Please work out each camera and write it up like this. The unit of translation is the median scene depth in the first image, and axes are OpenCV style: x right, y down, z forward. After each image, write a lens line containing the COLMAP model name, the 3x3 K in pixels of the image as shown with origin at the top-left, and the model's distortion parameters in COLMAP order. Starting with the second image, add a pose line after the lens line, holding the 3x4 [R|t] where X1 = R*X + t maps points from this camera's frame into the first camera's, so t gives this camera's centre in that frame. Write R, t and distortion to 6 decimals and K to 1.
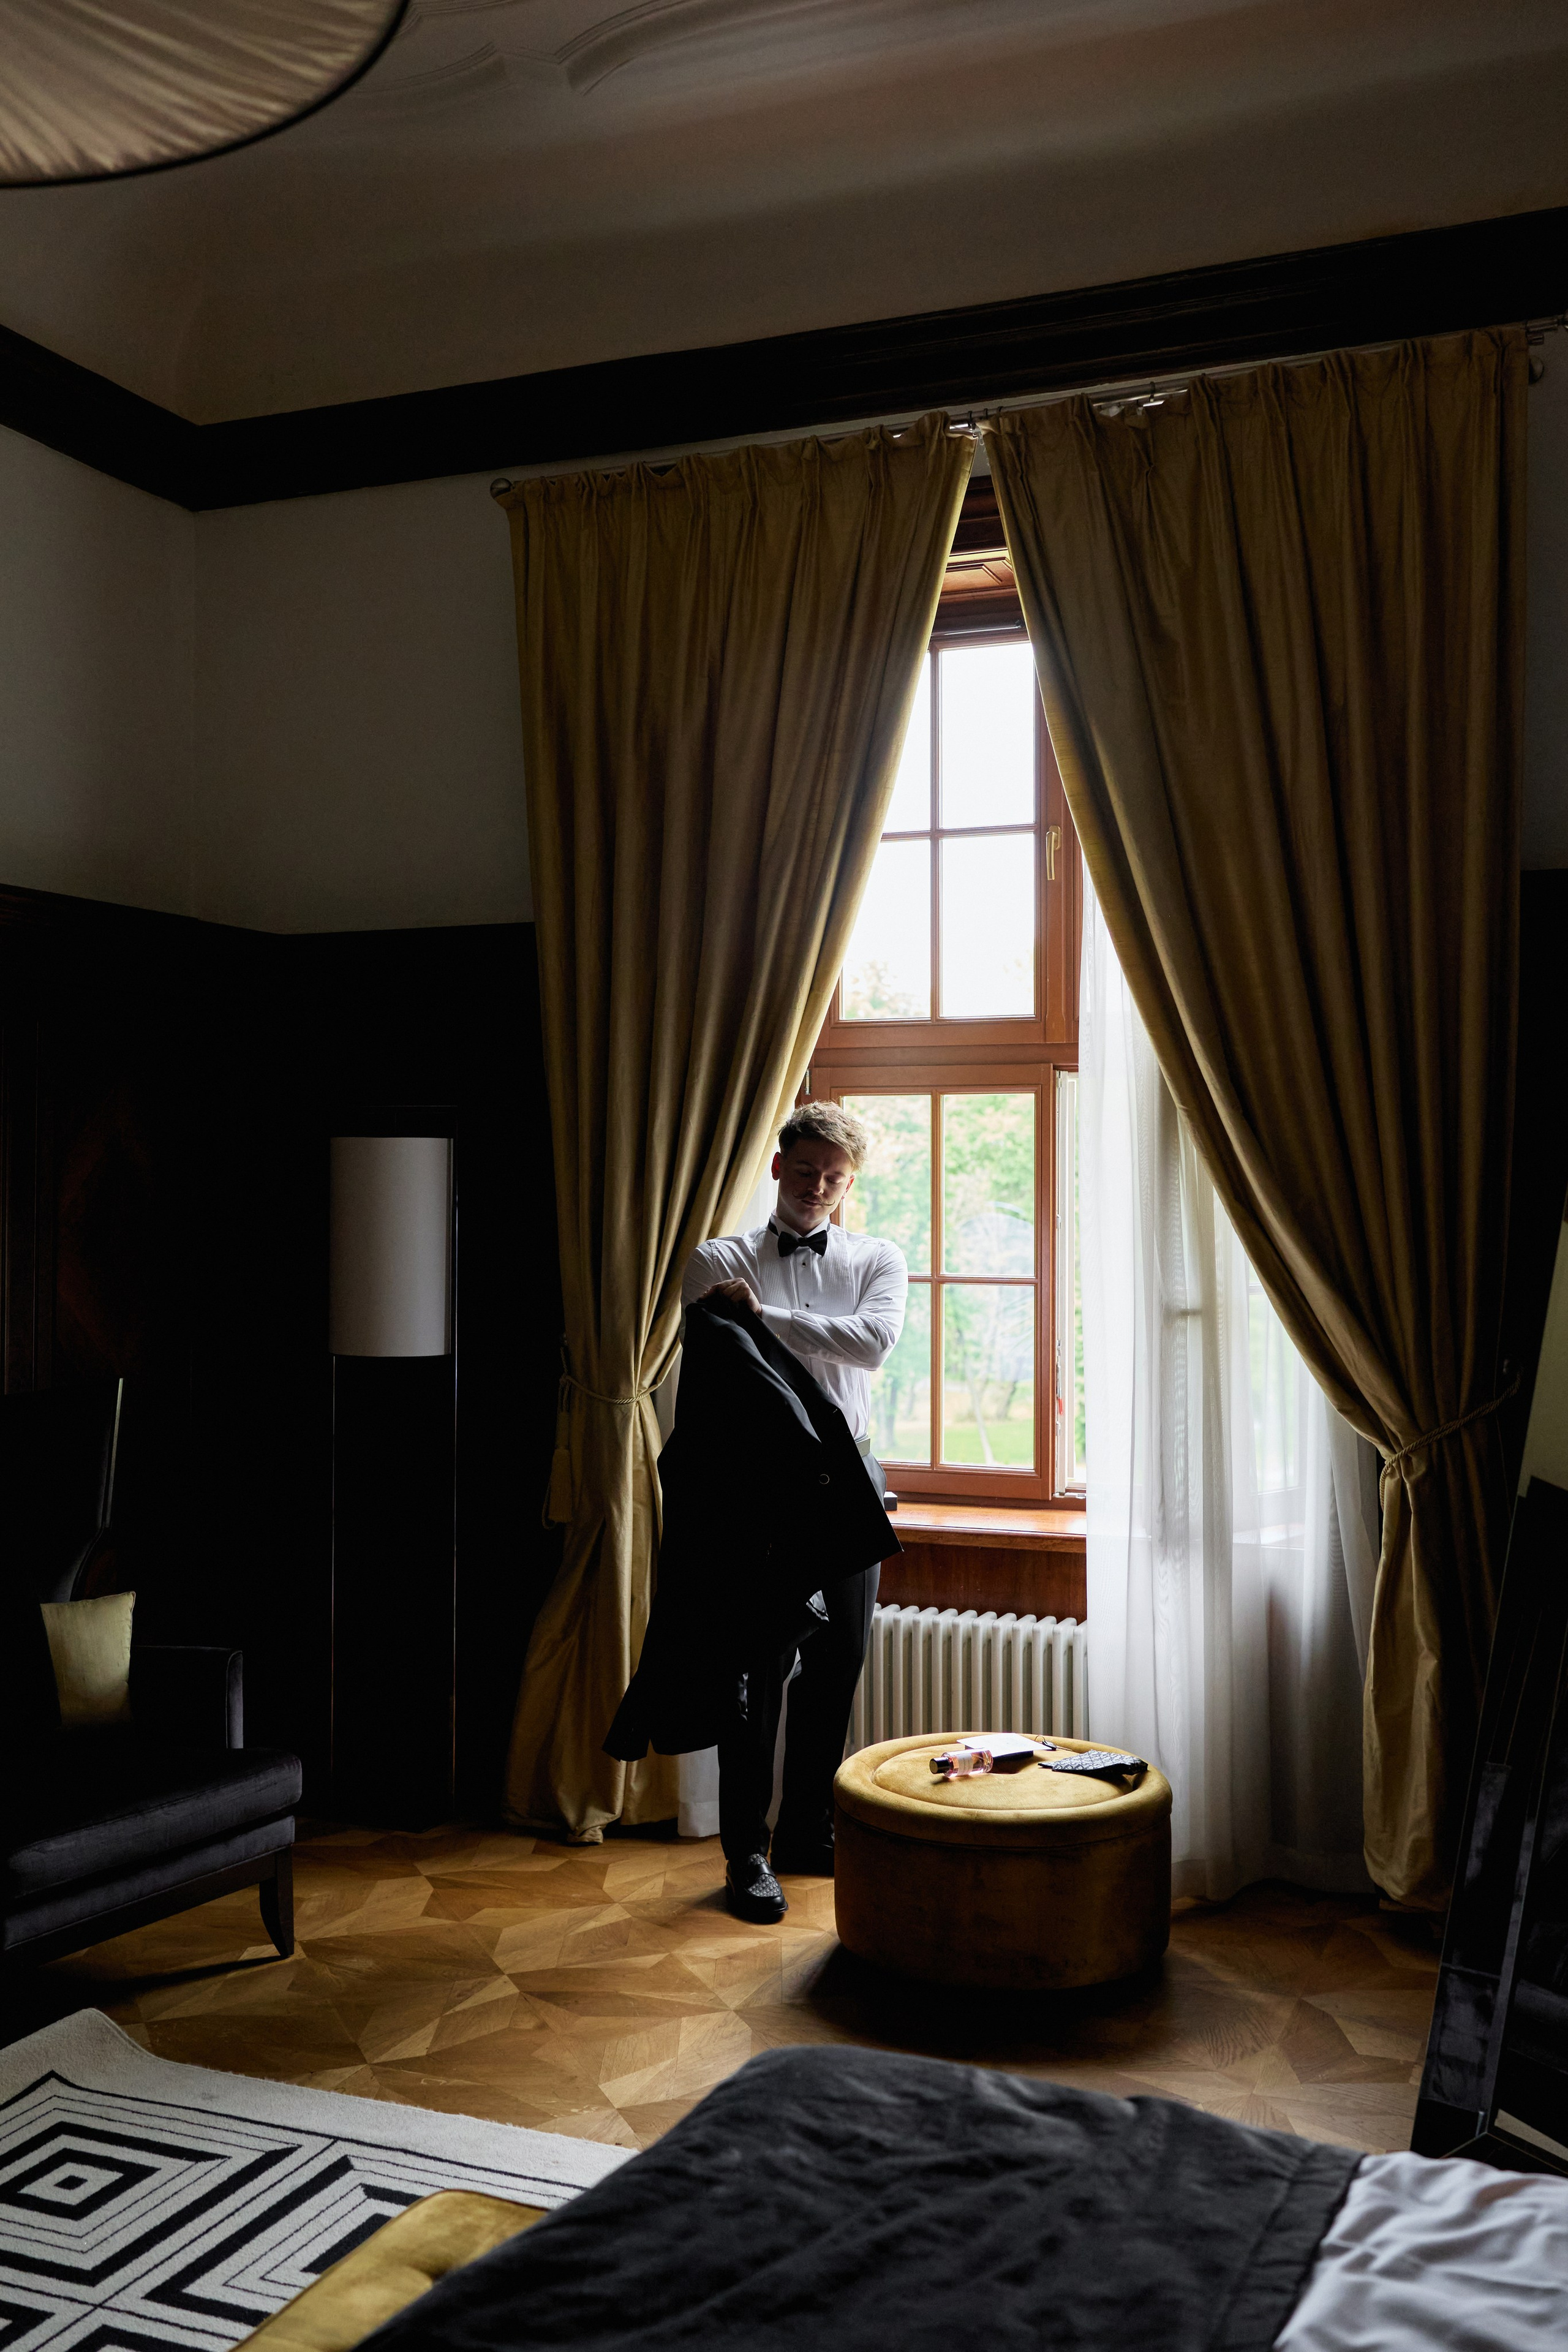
lens RADIAL K [[2279.5, 0, 779.1], [0, 2279.5, 1132.7], [0, 0, 1]] dist [-0.012546, -0.011648]
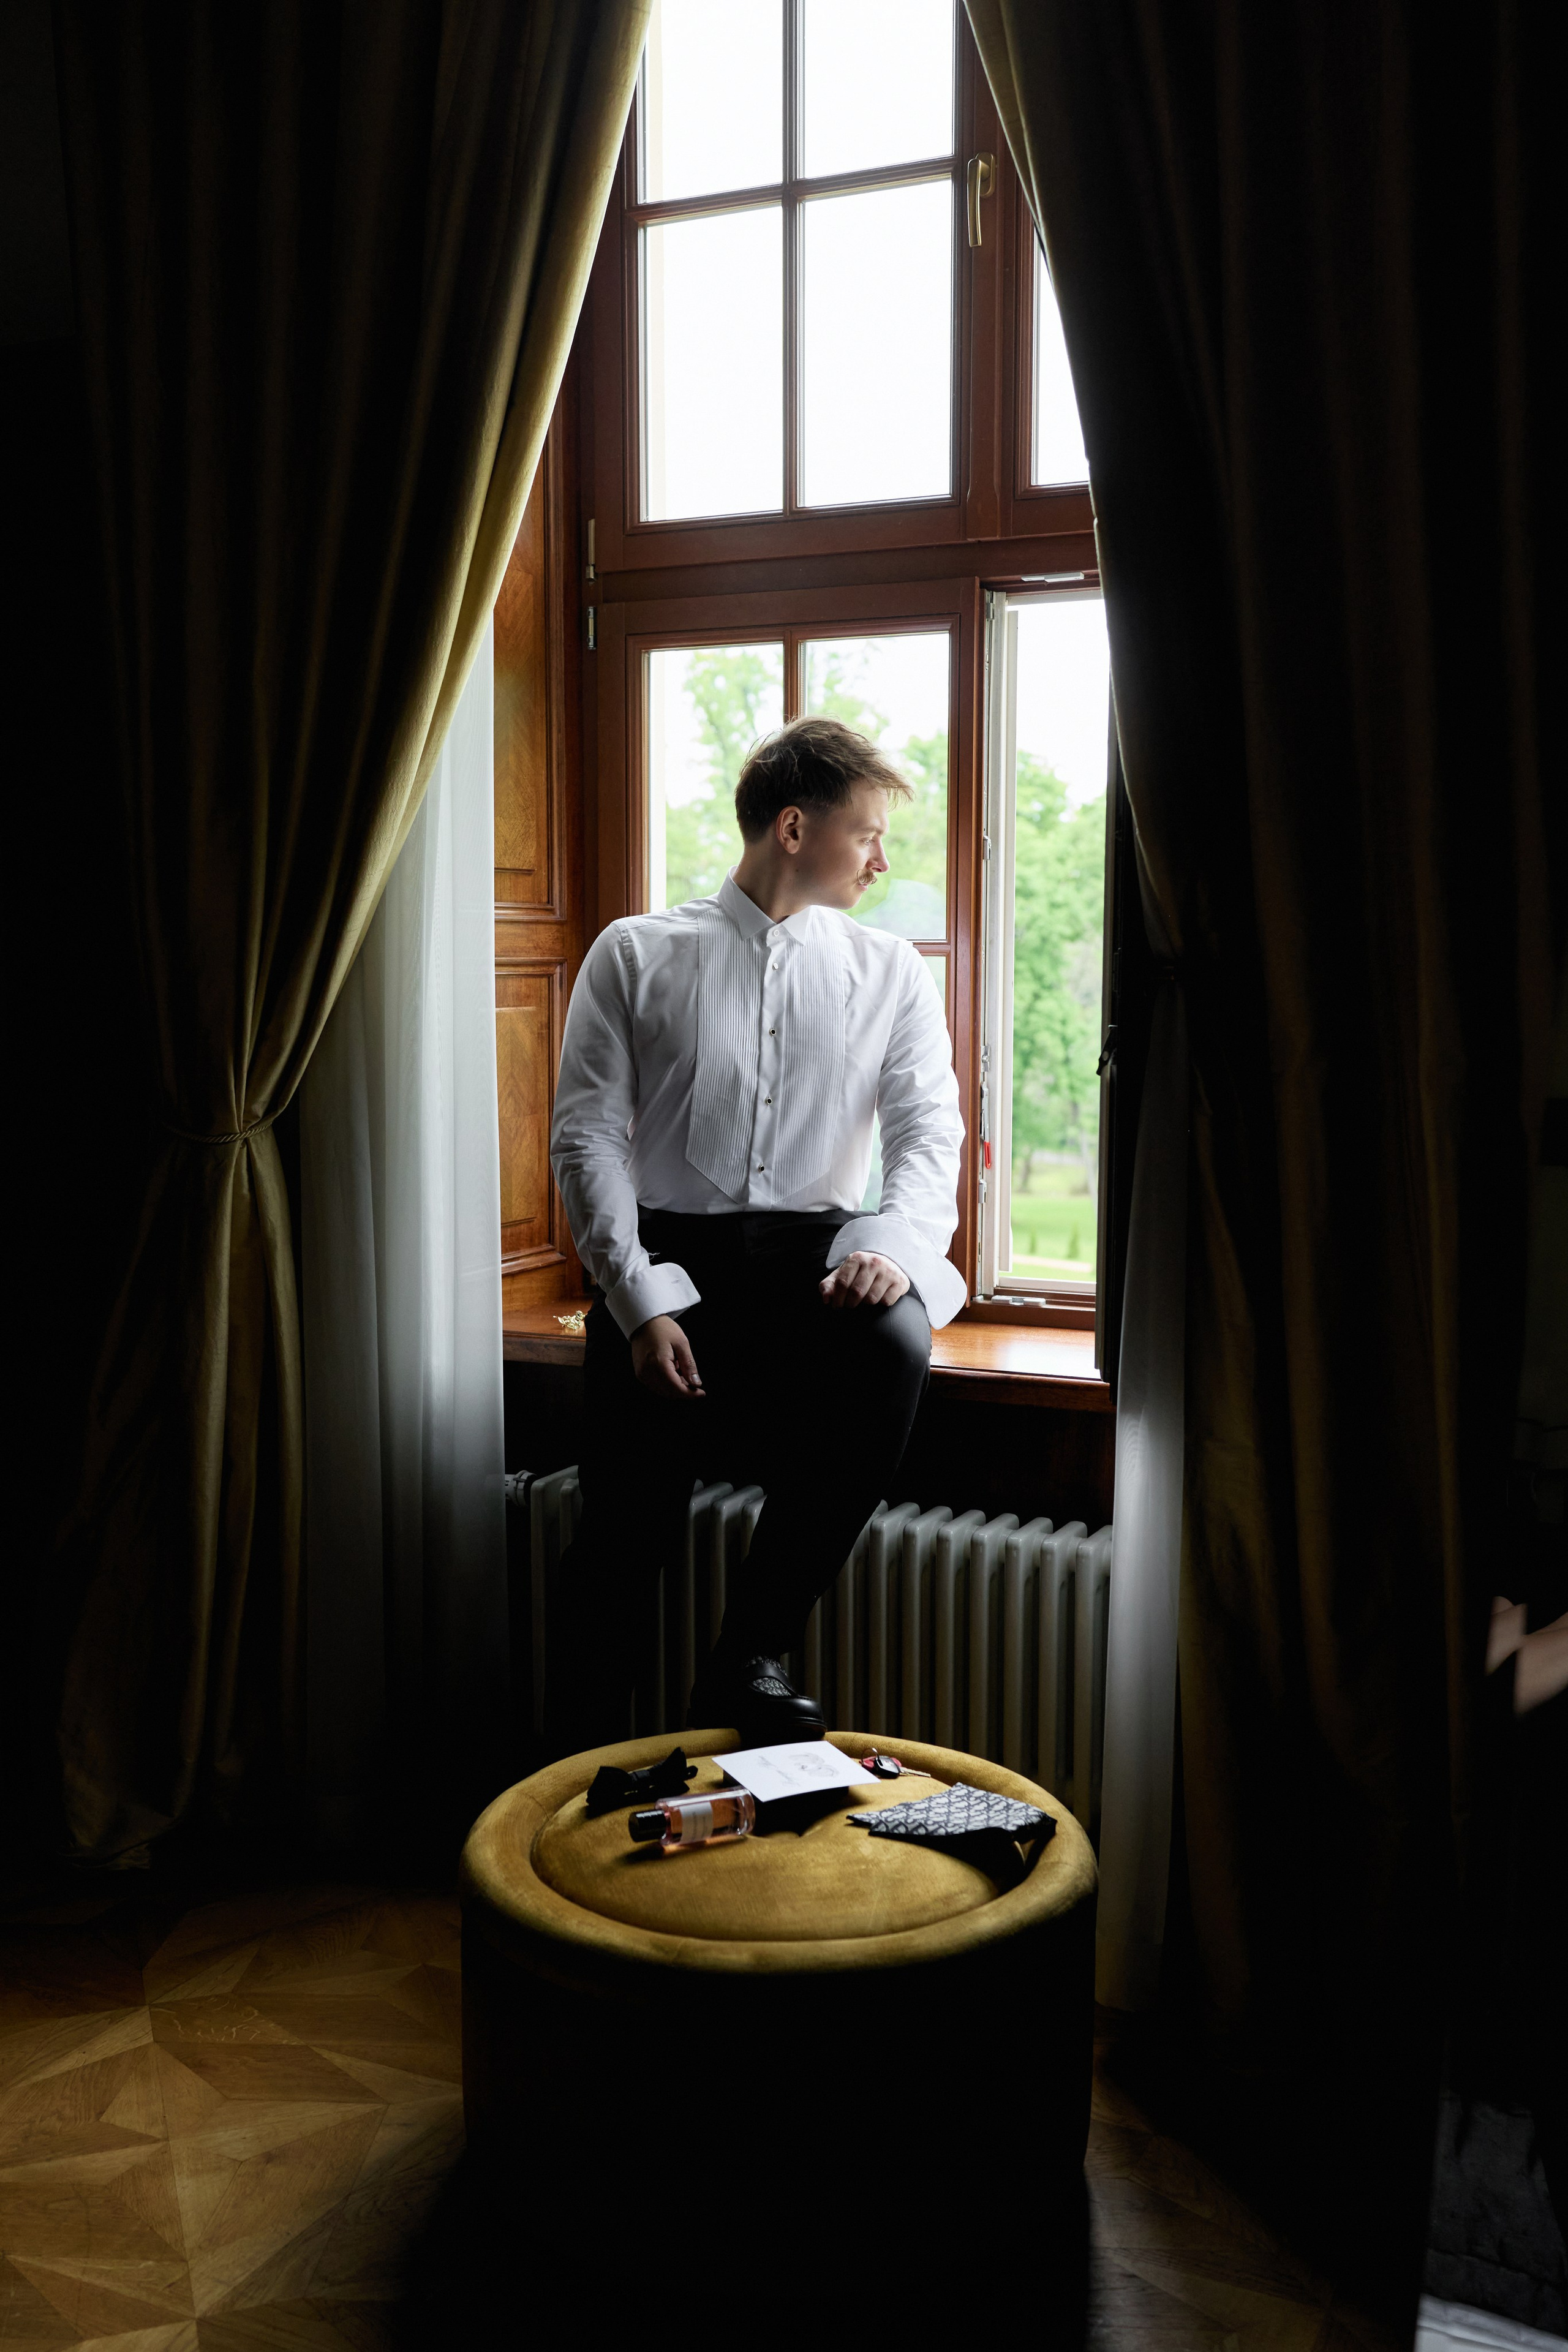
lens RADIAL K [[2282.0, 0, 852.3], [0, 2282.0, 1175.6], [0, 0, 1]] dist [-0.032482, 0.004243]
pose [[0.999709, 0.003667, -0.023846, 0.110171], [-0.000873, 0.993235, 0.116120, 0.059986], [0.024110, -0.116066, 0.992949, 0.429709]]
